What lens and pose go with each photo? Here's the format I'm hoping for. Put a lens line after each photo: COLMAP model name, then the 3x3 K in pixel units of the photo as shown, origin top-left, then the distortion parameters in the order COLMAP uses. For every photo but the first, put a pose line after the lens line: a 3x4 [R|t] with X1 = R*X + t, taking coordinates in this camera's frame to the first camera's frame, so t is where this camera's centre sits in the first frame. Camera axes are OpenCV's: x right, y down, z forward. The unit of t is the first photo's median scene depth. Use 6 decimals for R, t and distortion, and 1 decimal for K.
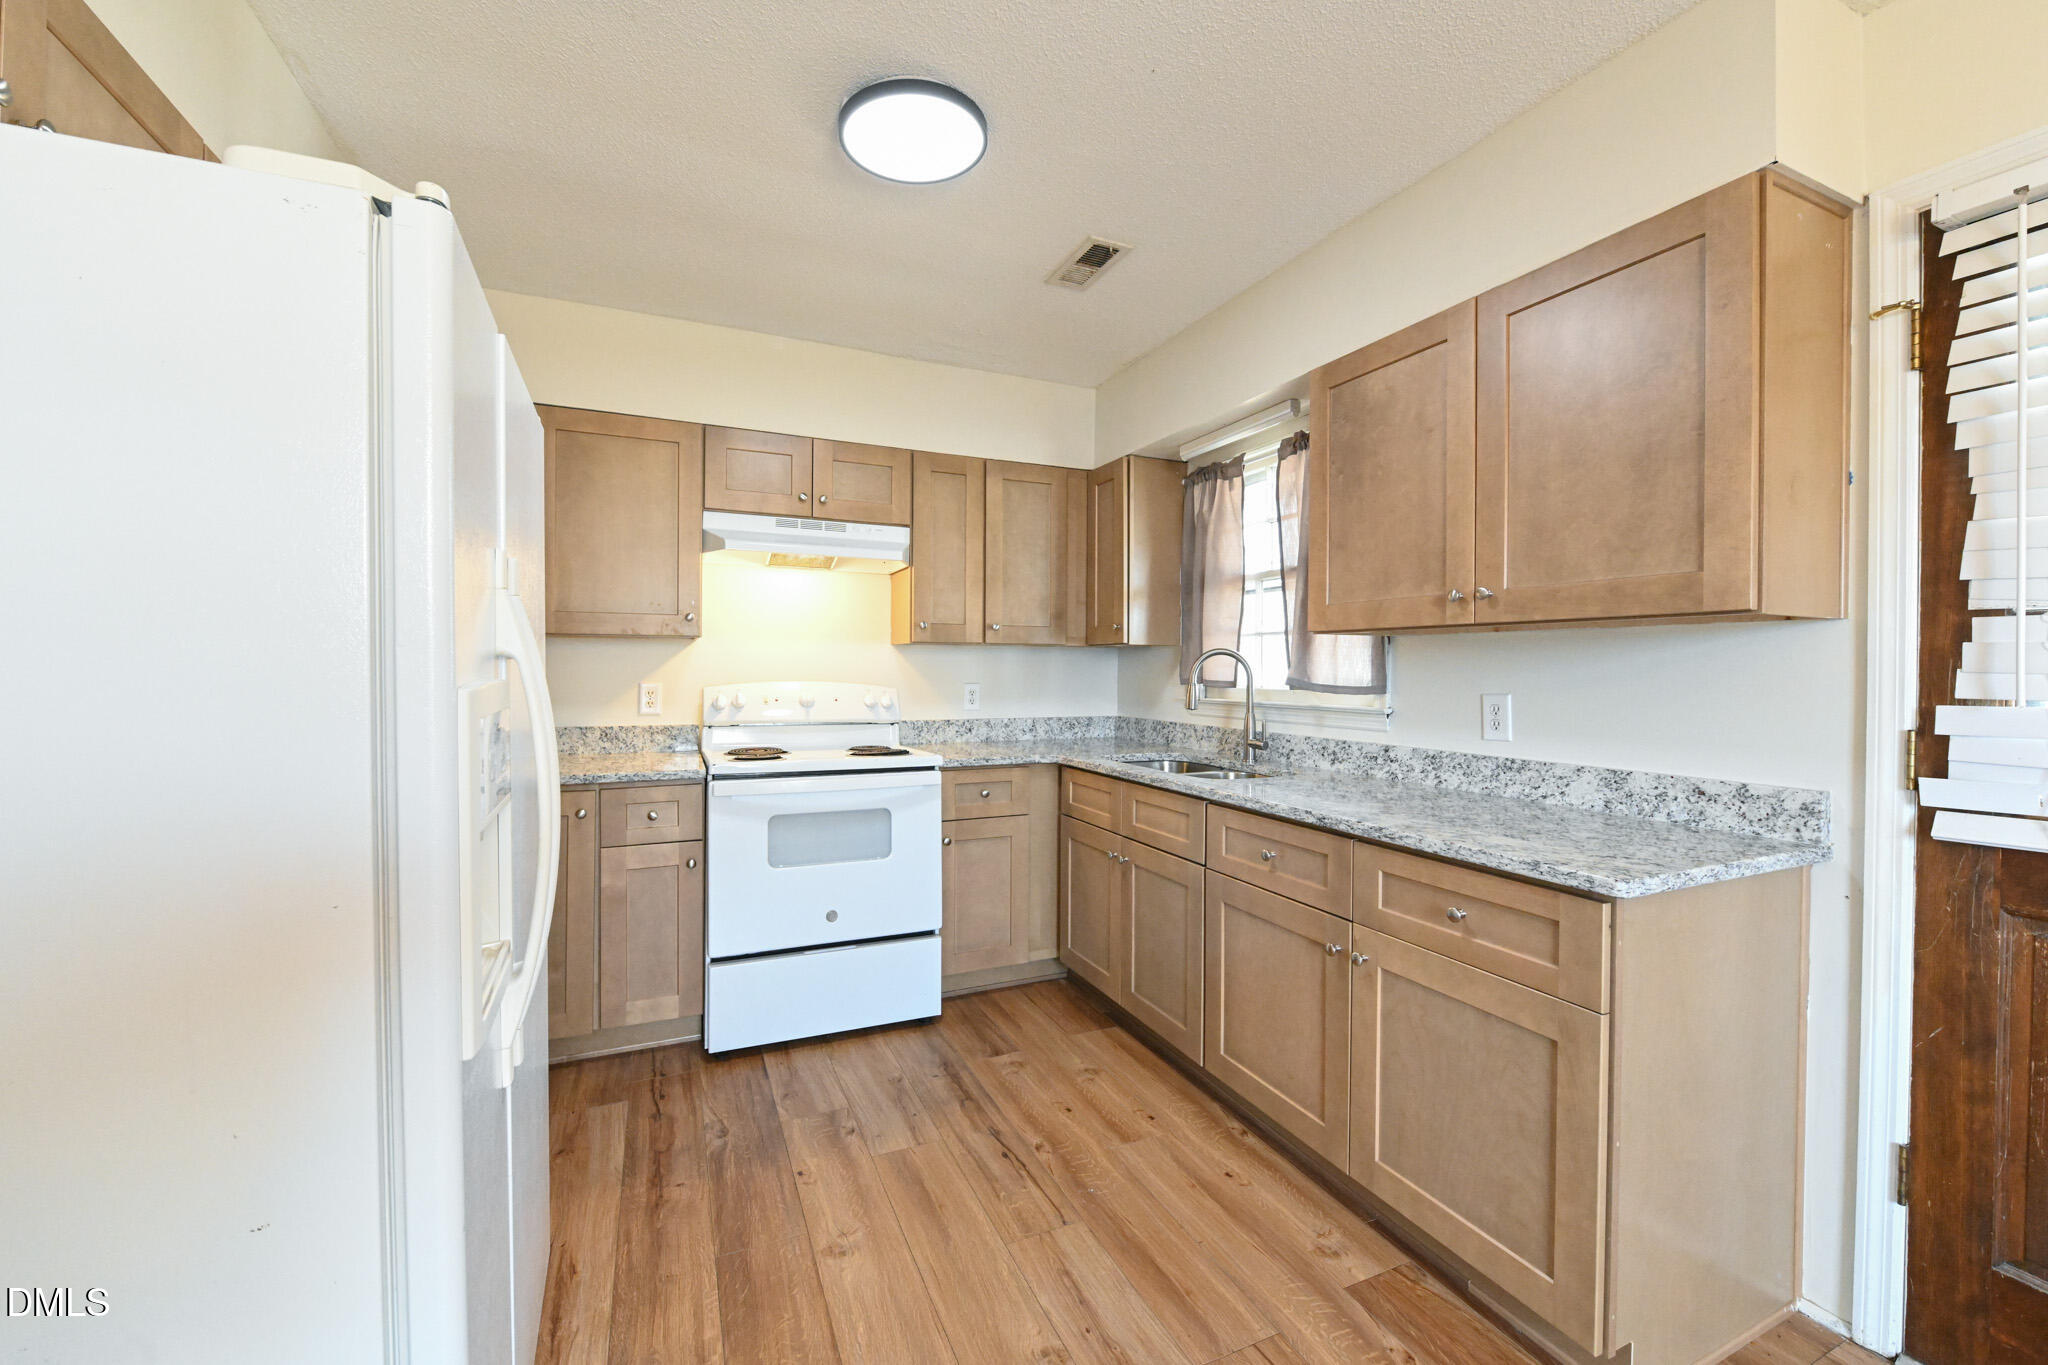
lens RADIAL K [[815.3, 0, 1024.8], [0, 815.3, 673.9], [0, 0, 1]] dist [-0.002258, -0.000170]
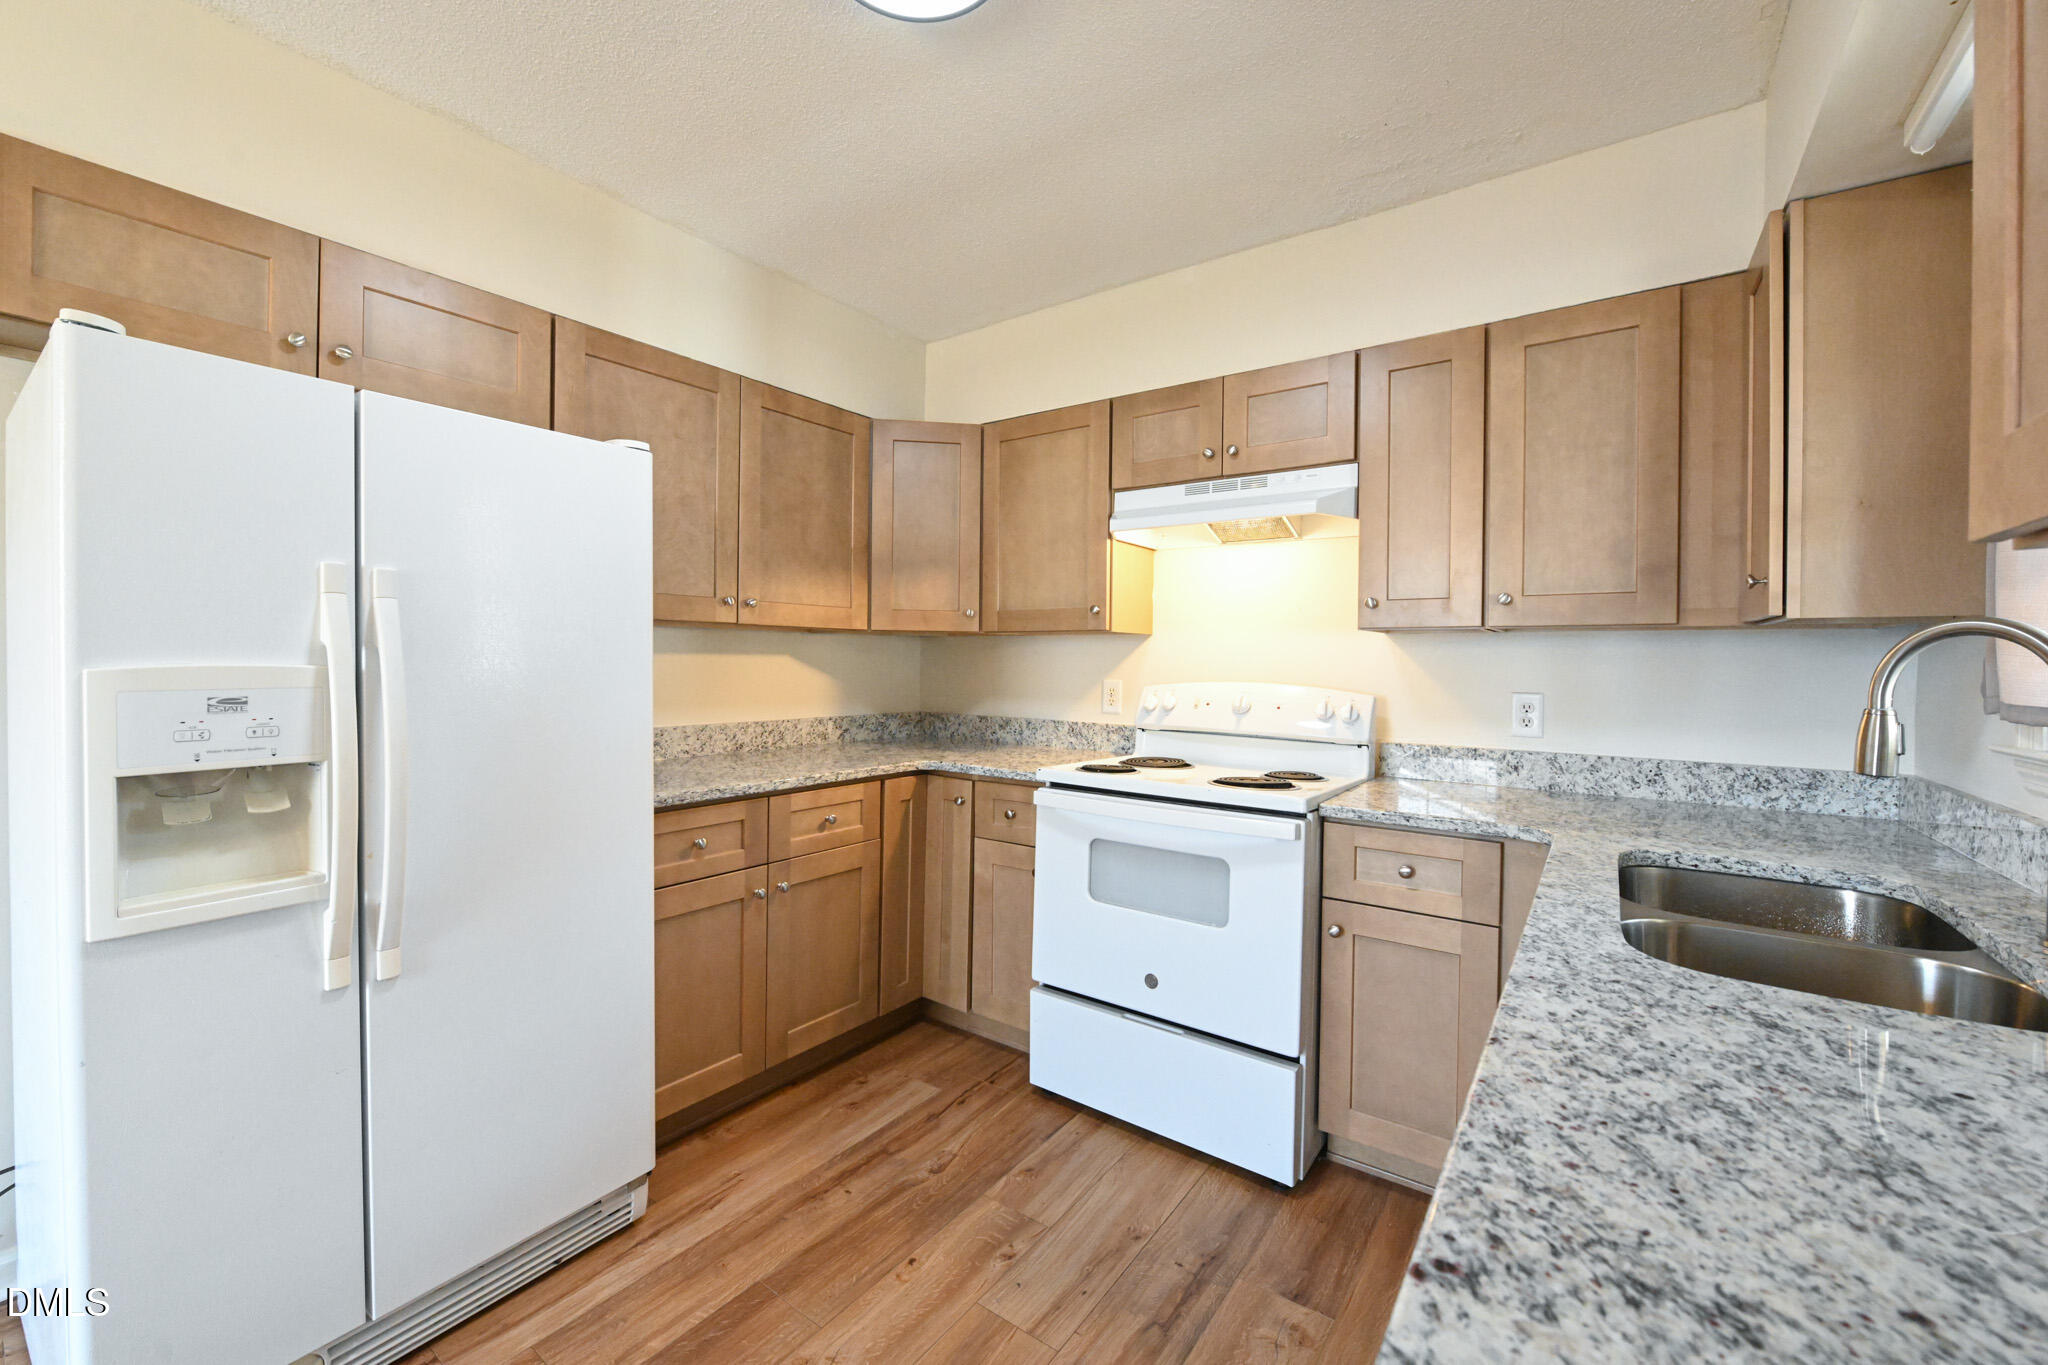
lens RADIAL K [[807.7, 0, 1025.5], [0, 807.7, 665.7], [0, 0, 1]] dist [-0.007971, -0.000482]
pose [[0.501229, 0.005741, -0.865296, 0.317953], [-0.015396, 0.999879, -0.002284, -0.002129], [0.865178, 0.014467, 0.501257, 0.429038]]
